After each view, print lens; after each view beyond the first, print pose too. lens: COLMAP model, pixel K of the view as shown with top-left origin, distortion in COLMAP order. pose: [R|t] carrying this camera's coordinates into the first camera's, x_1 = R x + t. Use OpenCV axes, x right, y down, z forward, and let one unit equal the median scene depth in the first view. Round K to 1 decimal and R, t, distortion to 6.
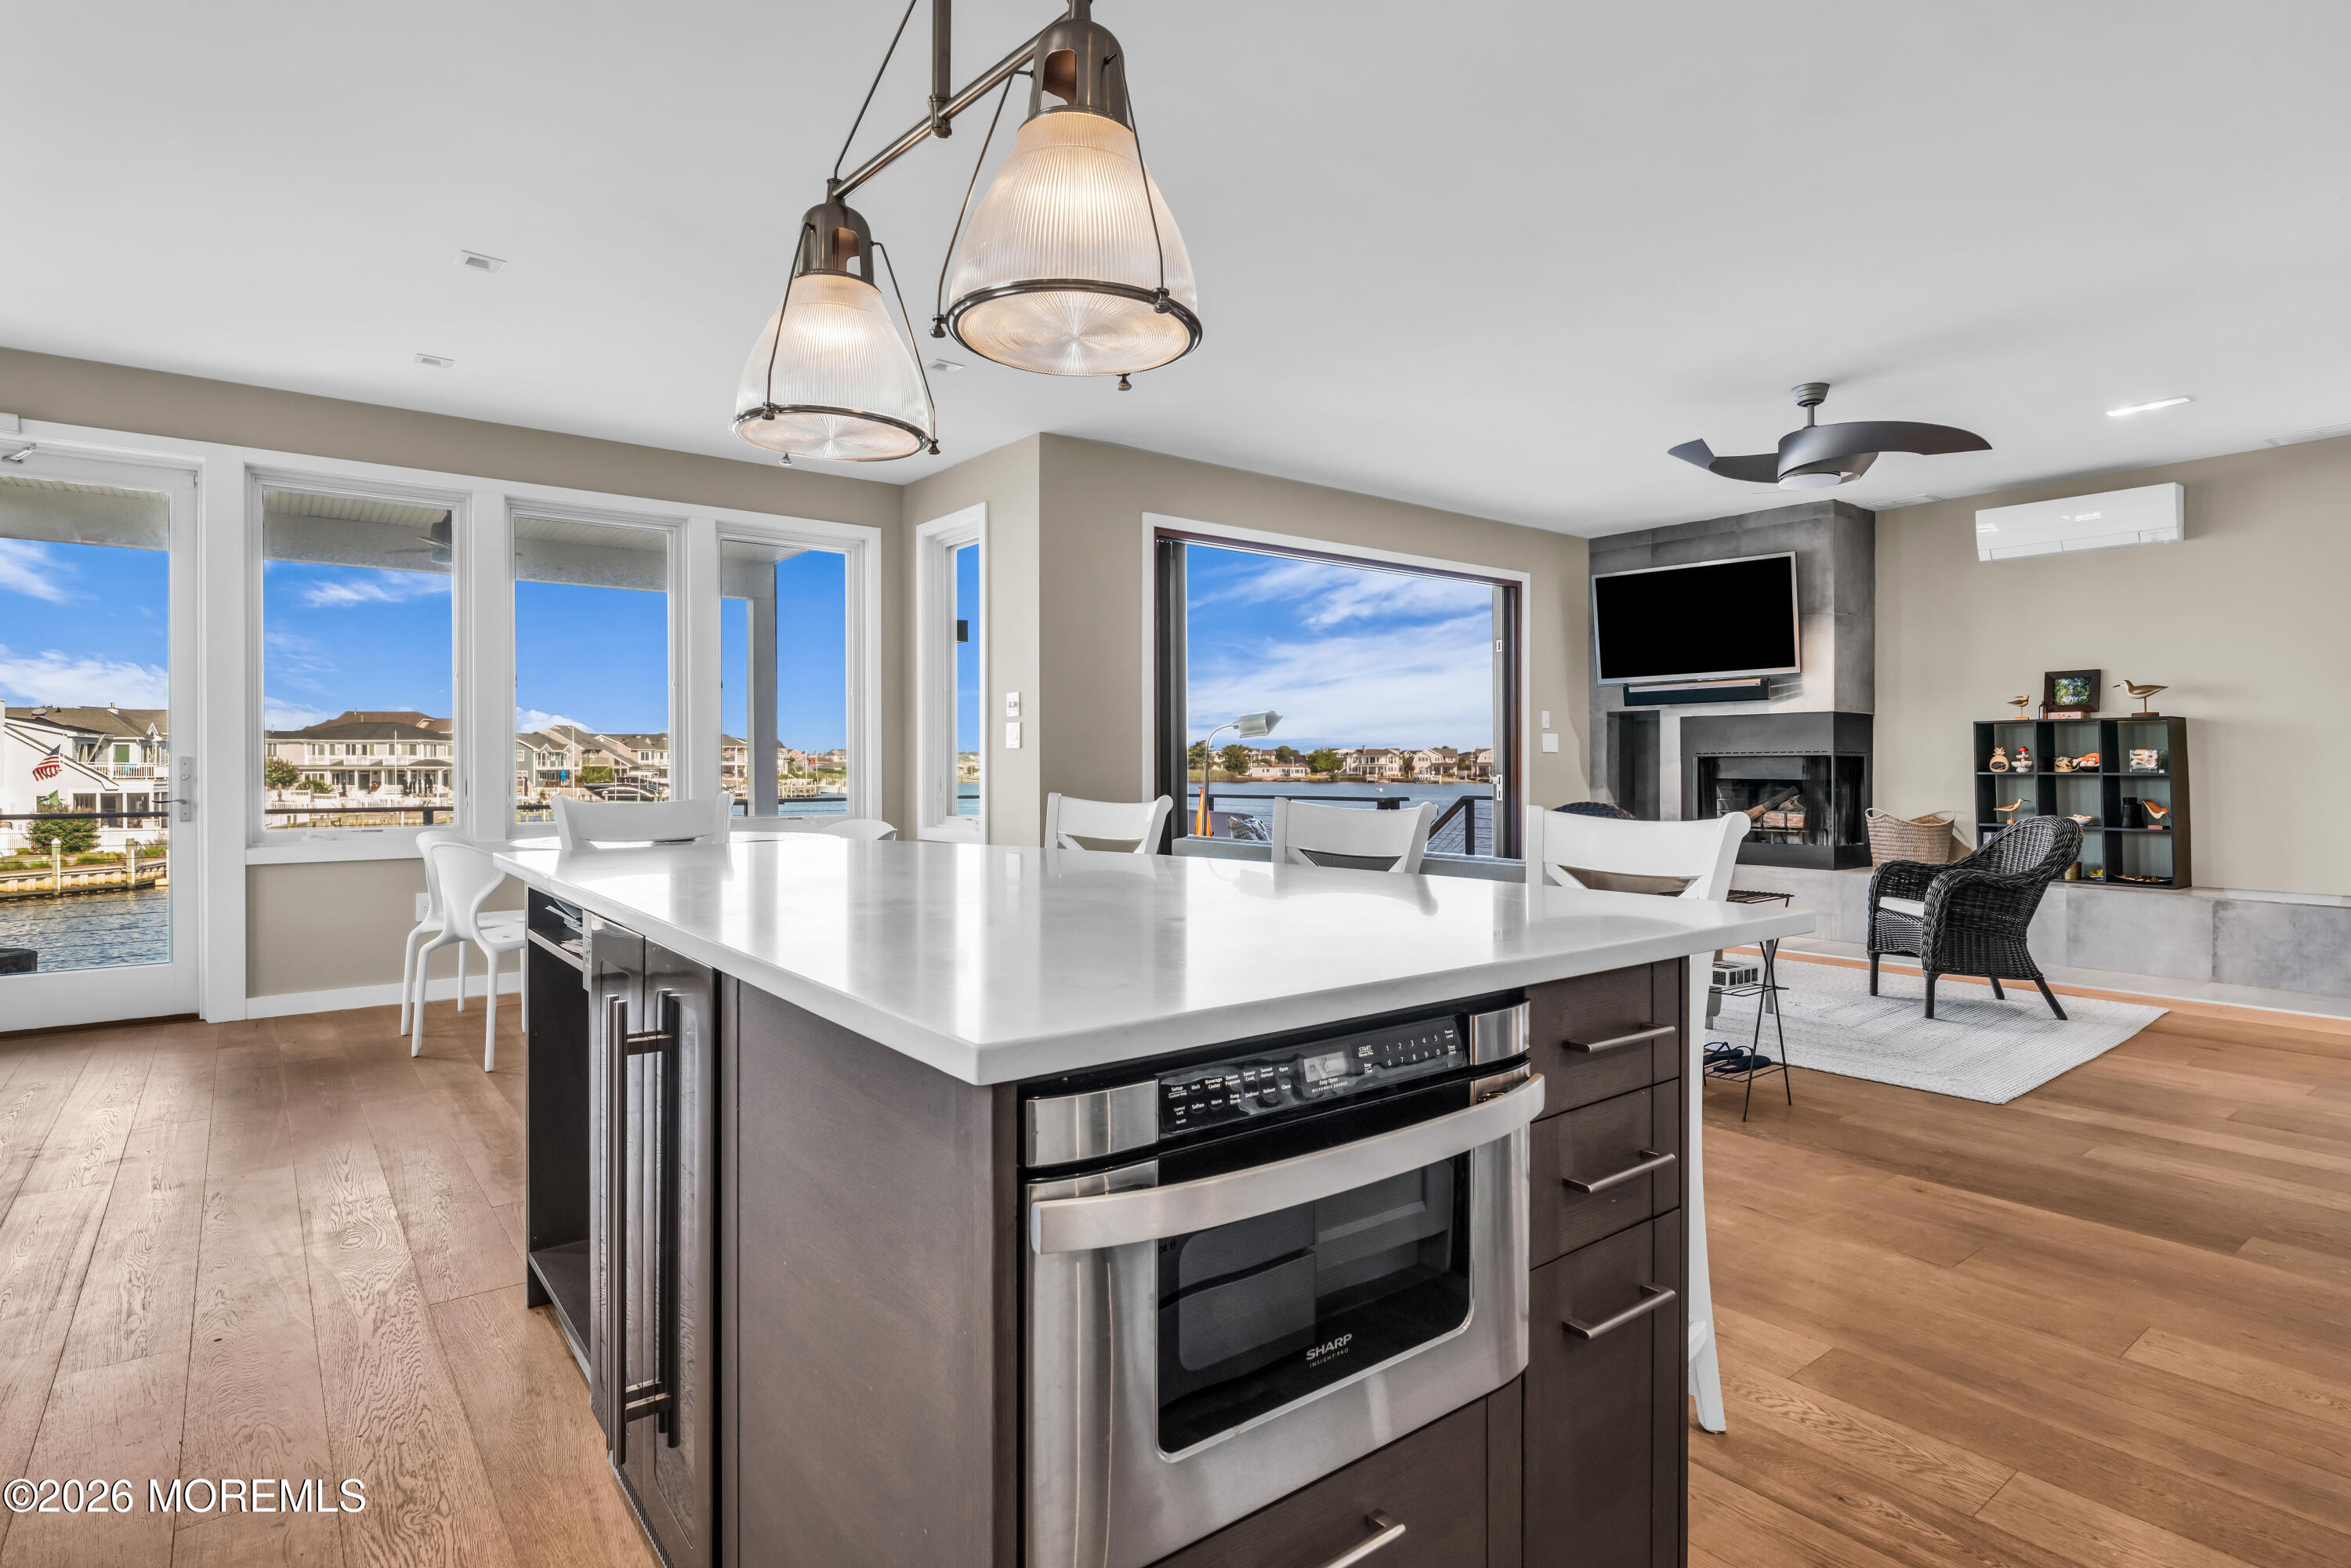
lens RADIAL K [[1183.4, 0, 1177.0], [0, 1183.4, 766.2], [0, 0, 1]] dist [-0.003671, 0.002003]
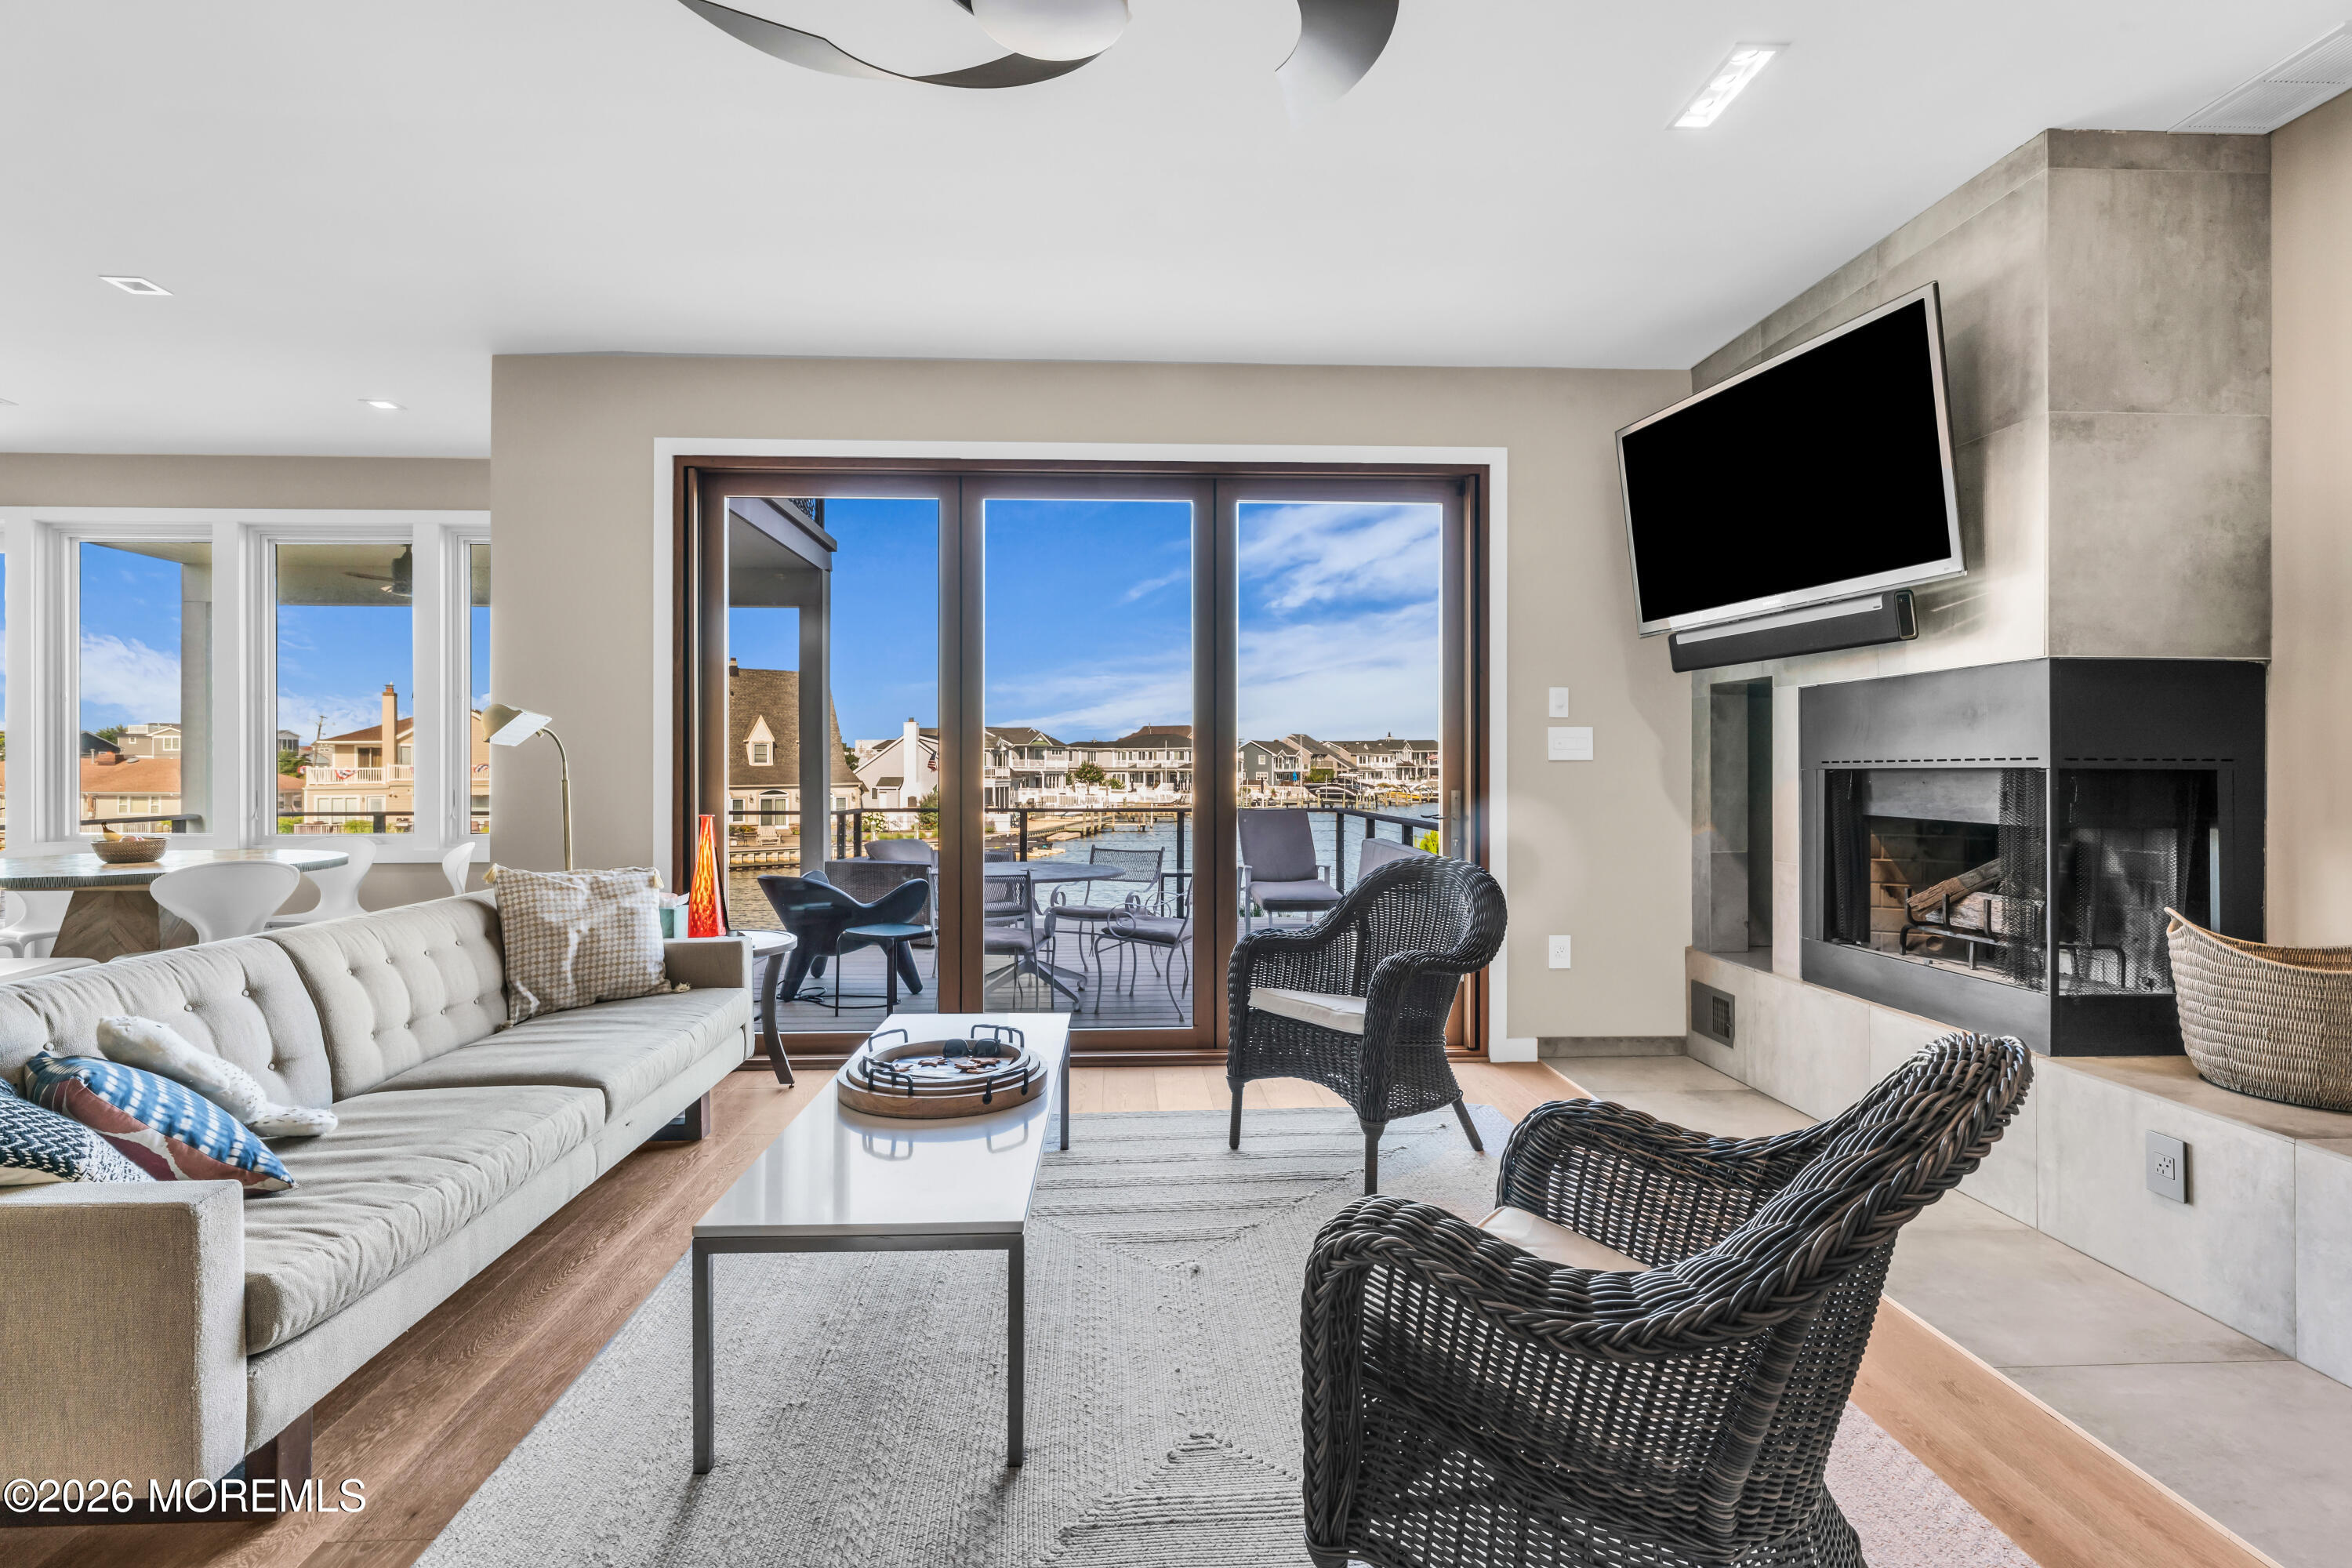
lens RADIAL K [[1108.3, 0, 1170.9], [0, 1108.3, 770.0], [0, 0, 1]] dist [-0.003699, -0.000405]
pose [[0.816383, 0.003047, -0.577502, 0.499735], [-0.002551, 0.999995, 0.001670, -0.007828], [0.577505, 0.000110, 0.816387, 0.492557]]
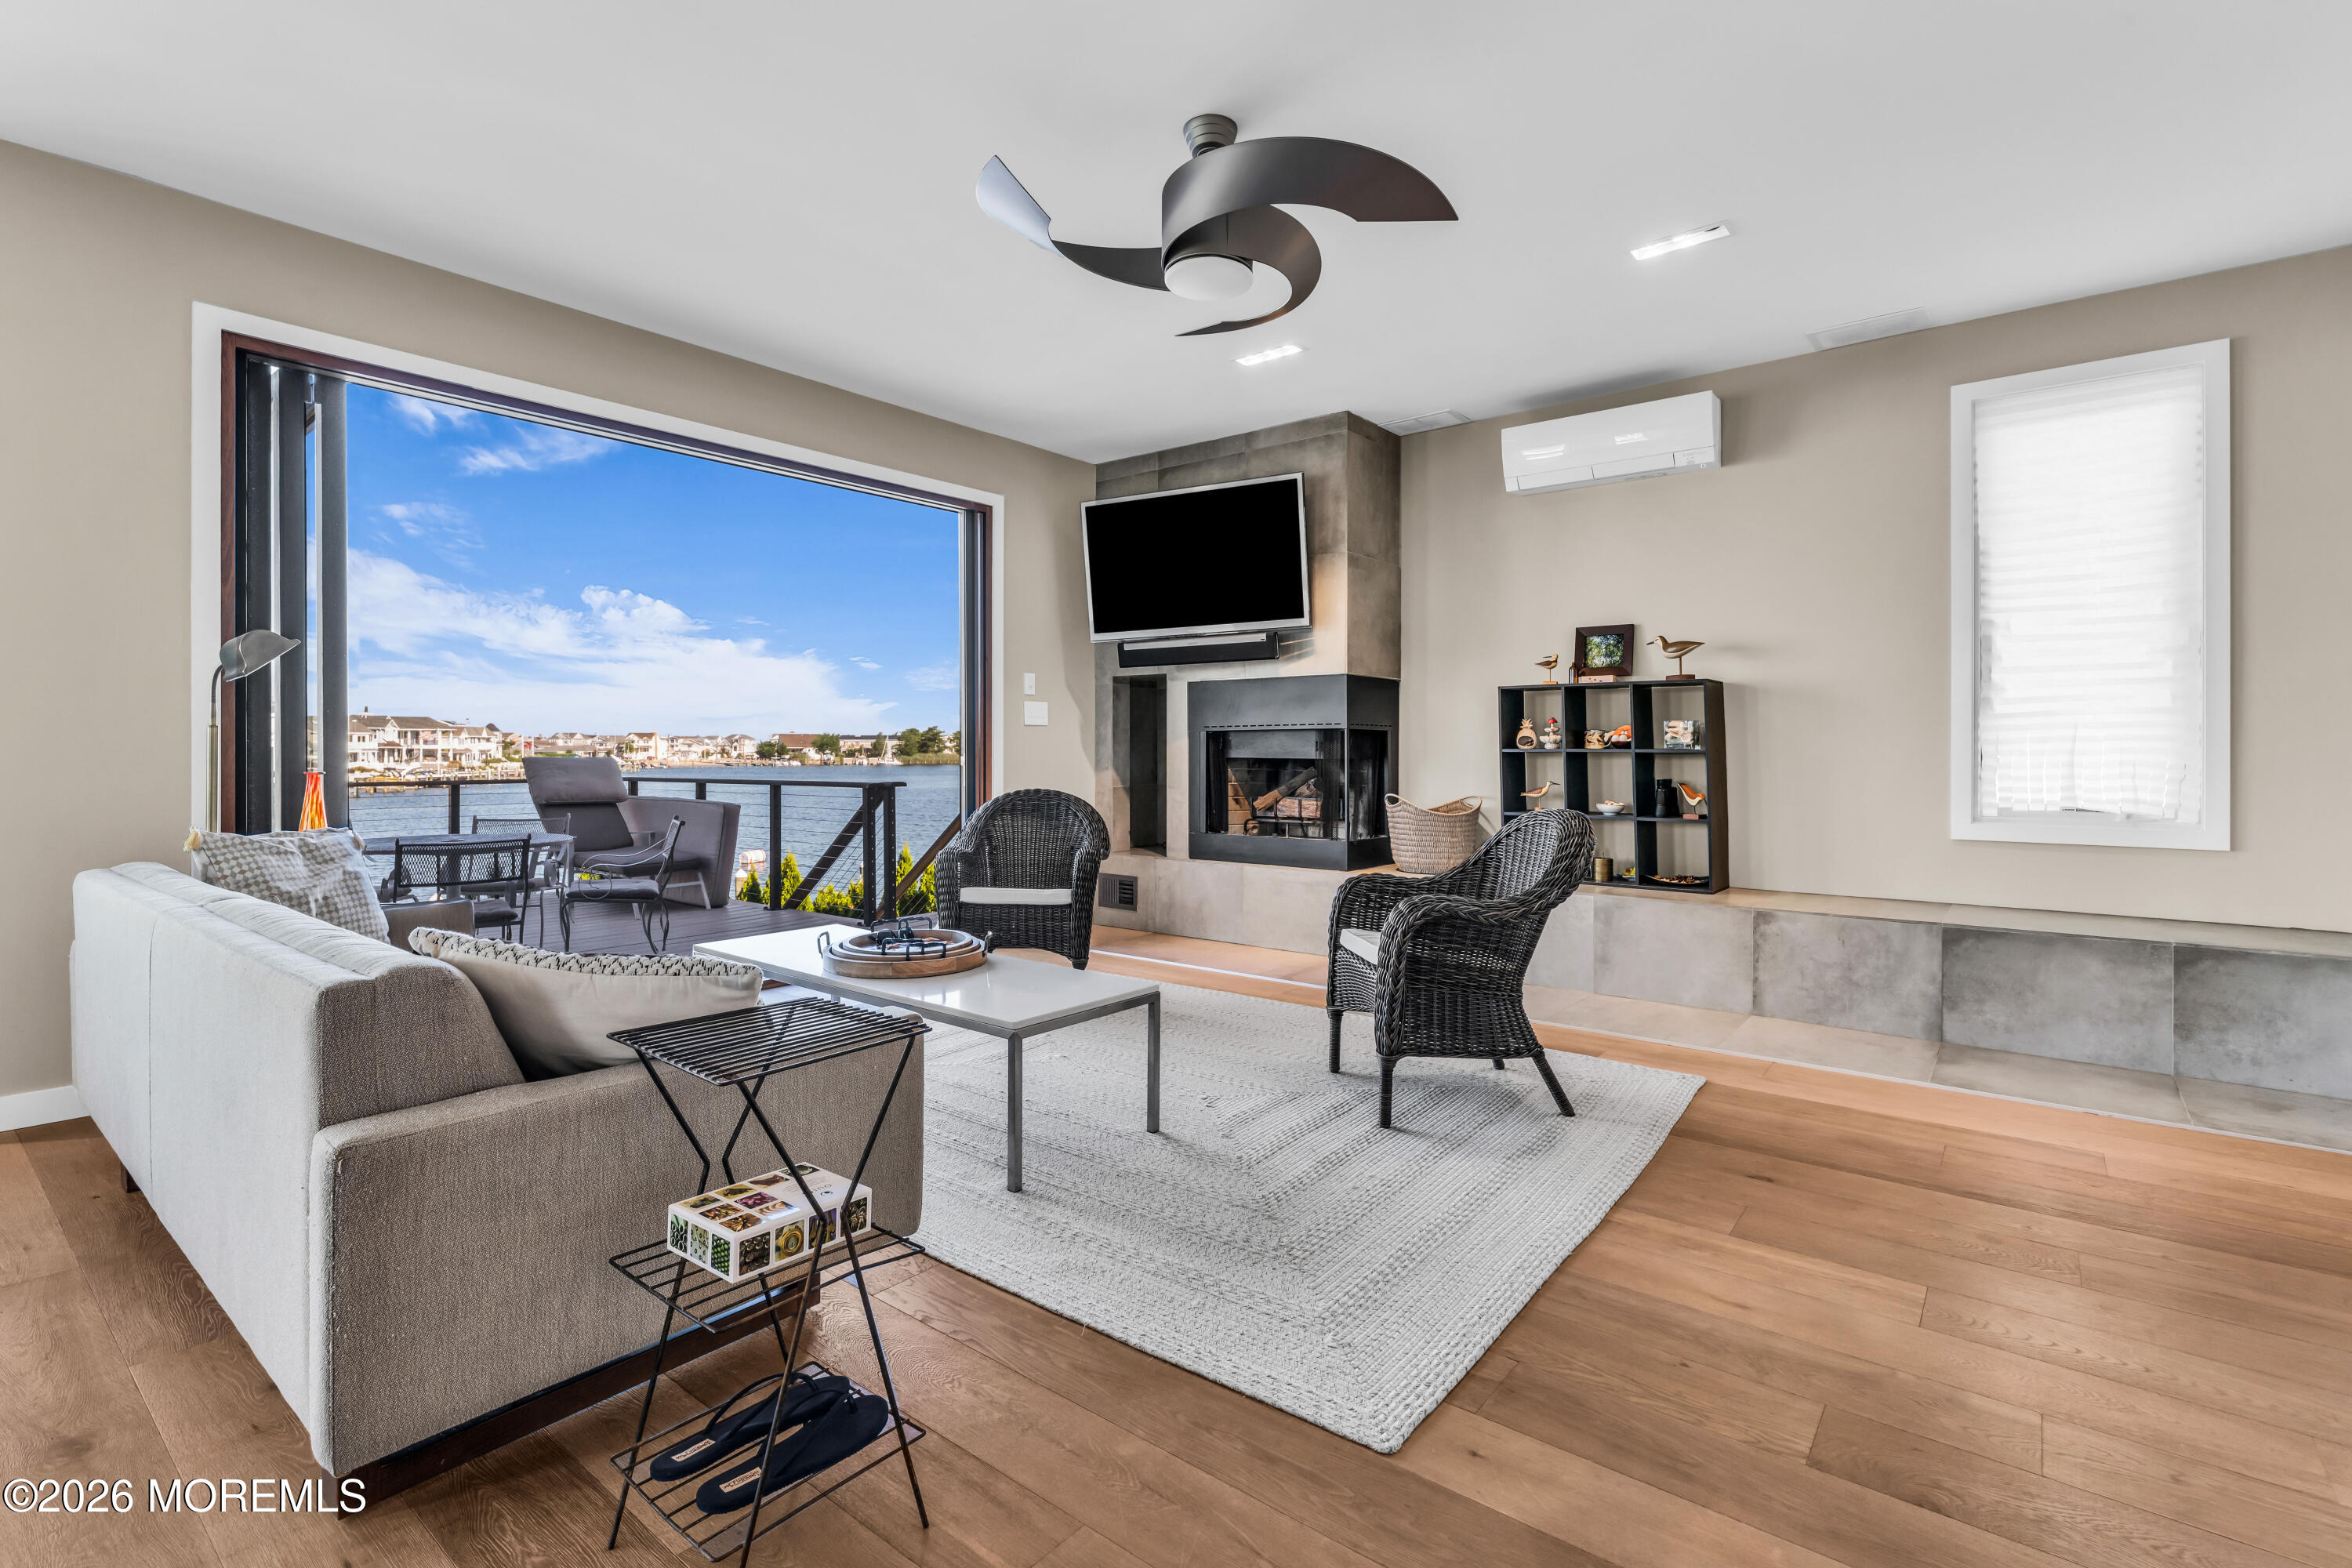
lens RADIAL K [[1068.6, 0, 1162.7], [0, 1068.6, 747.7], [0, 0, 1]] dist [-0.000951, -0.000002]
pose [[0.974042, 0.001033, 0.226366, 0.253374], [-0.000476, 0.999997, -0.002518, 0.005488], [-0.226368, 0.002345, 0.974039, 0.301611]]
